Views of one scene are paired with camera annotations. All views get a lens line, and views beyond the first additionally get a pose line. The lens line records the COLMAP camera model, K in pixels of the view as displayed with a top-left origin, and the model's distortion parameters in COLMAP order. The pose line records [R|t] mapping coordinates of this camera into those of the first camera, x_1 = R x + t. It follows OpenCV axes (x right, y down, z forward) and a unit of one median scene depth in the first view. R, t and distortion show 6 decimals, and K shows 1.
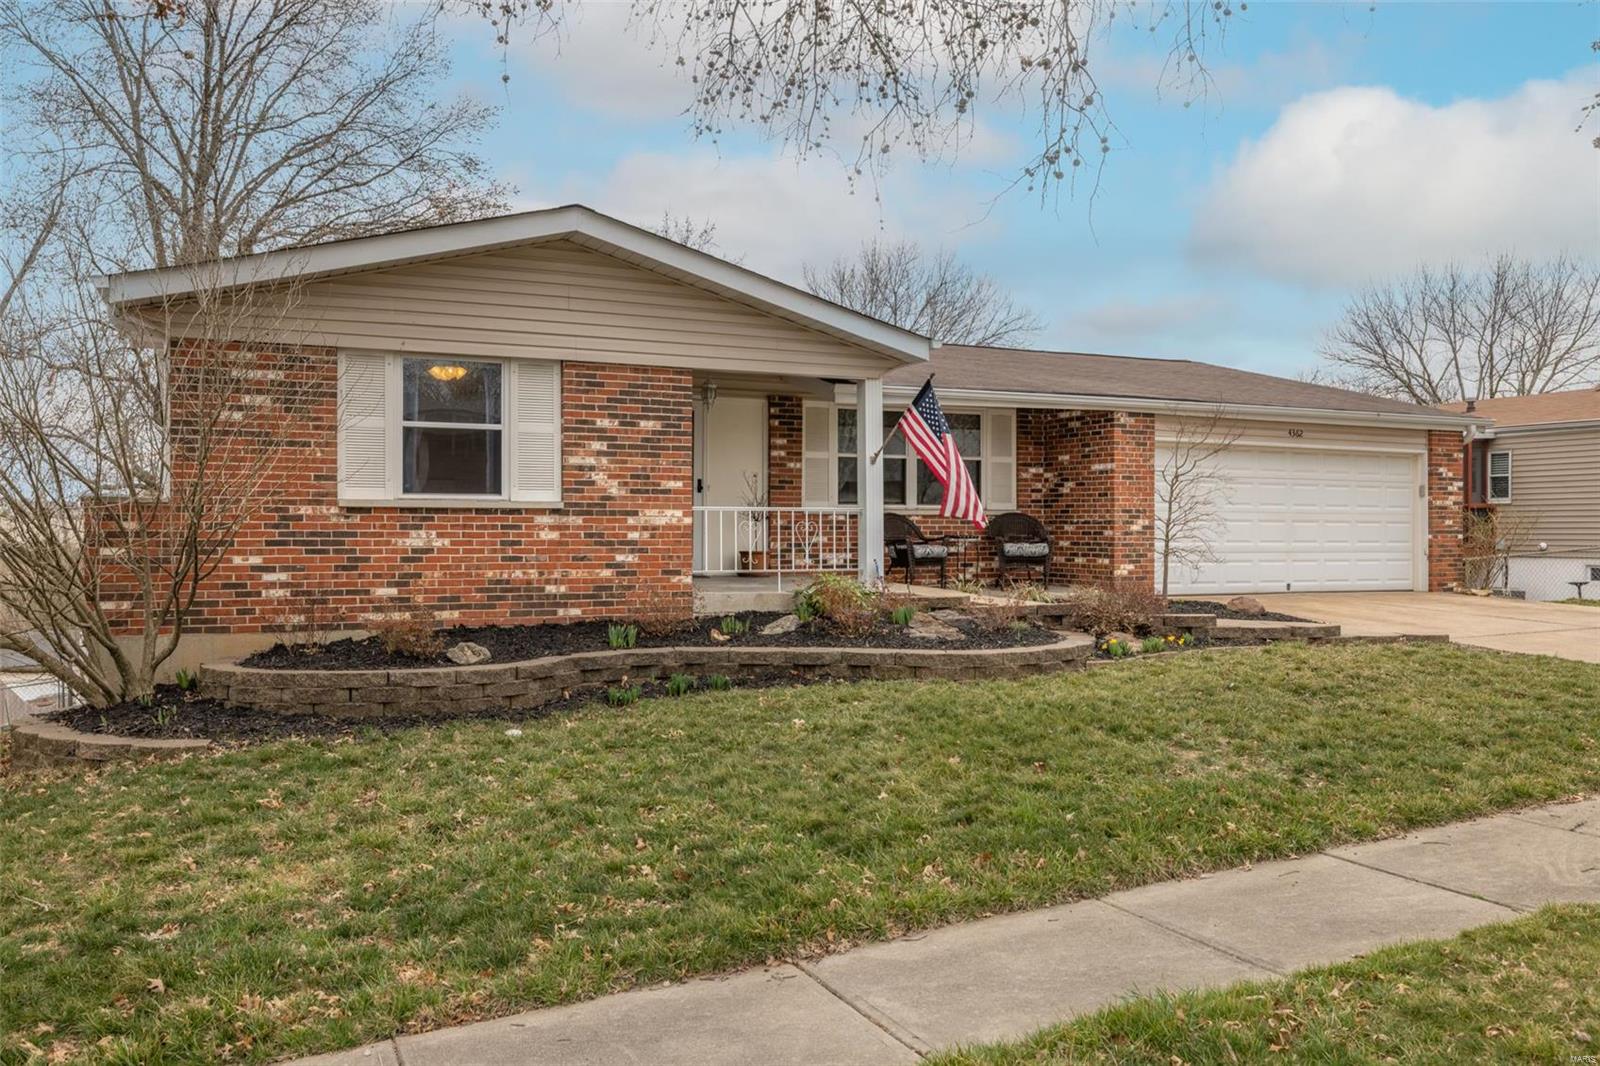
lens RADIAL K [[1282.5, 0, 800.0], [0, 1282.5, 533.0], [0, 0, 1]] dist [0.004081, 0.001378]
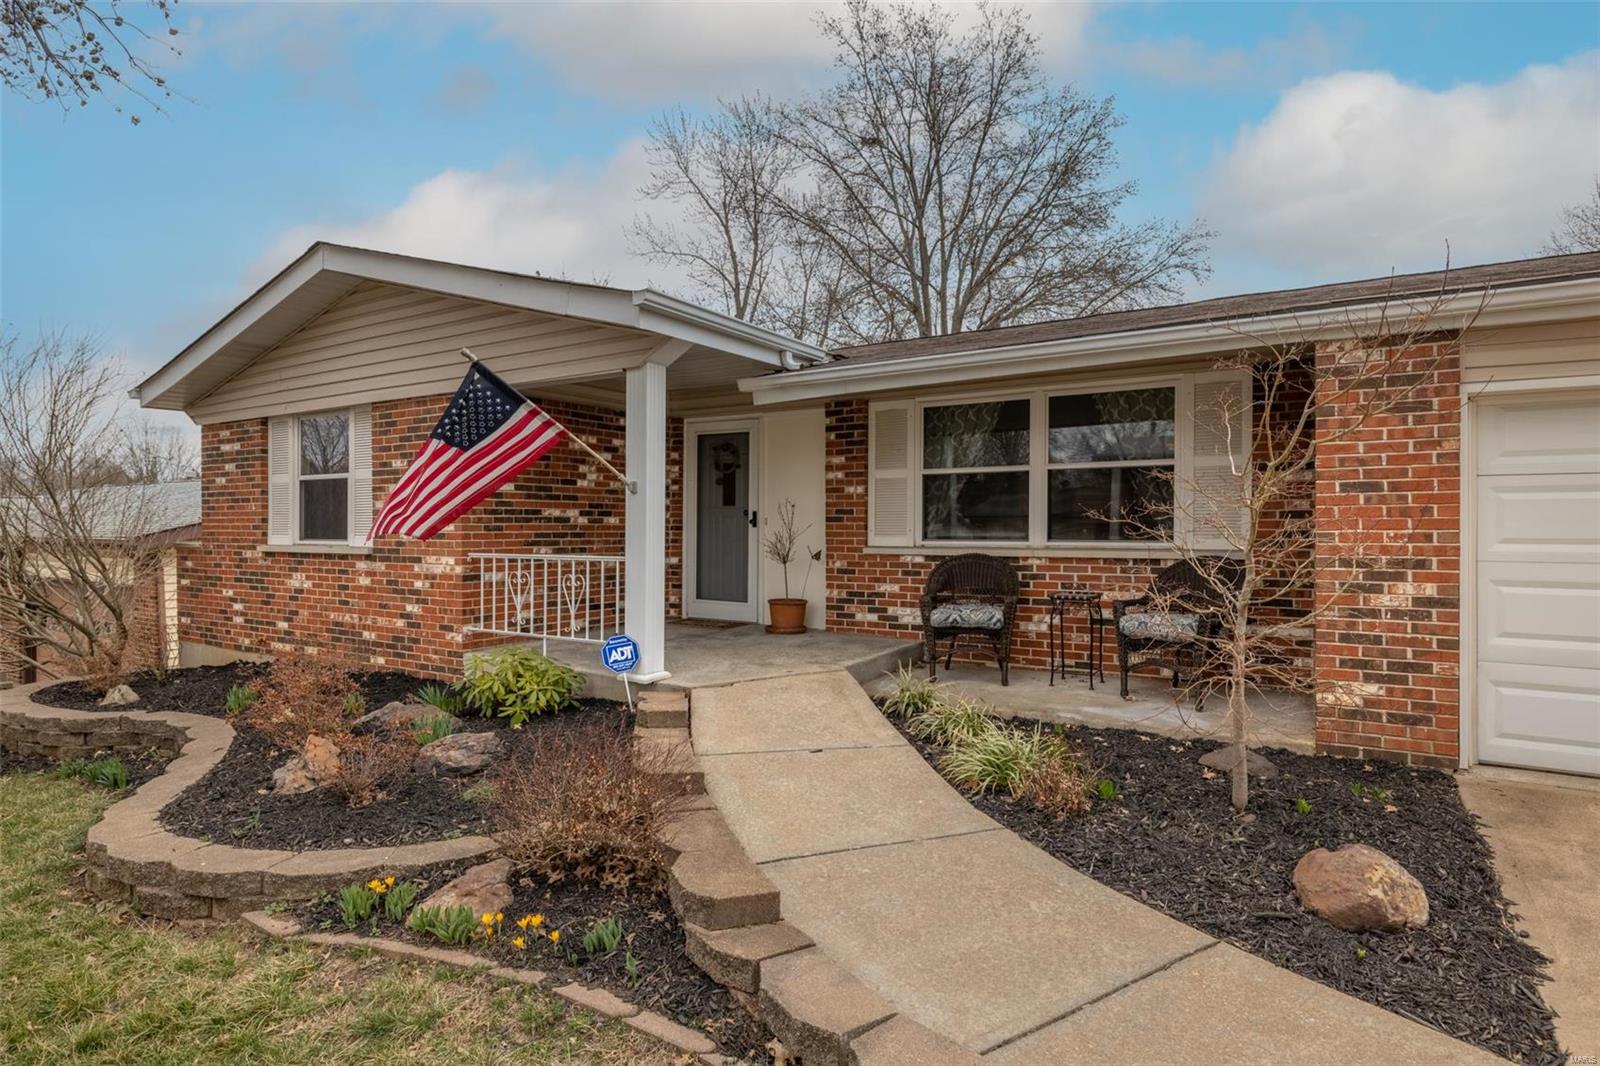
lens RADIAL K [[879.6, 0, 800.0], [0, 879.6, 533.0], [0, 0, 1]] dist [-0.000274, -0.000090]
pose [[0.529216, 0.003761, -0.848479, 0.545930], [-0.001515, 0.999993, 0.003488, -0.037267], [0.848486, -0.000561, 0.529218, 0.898975]]
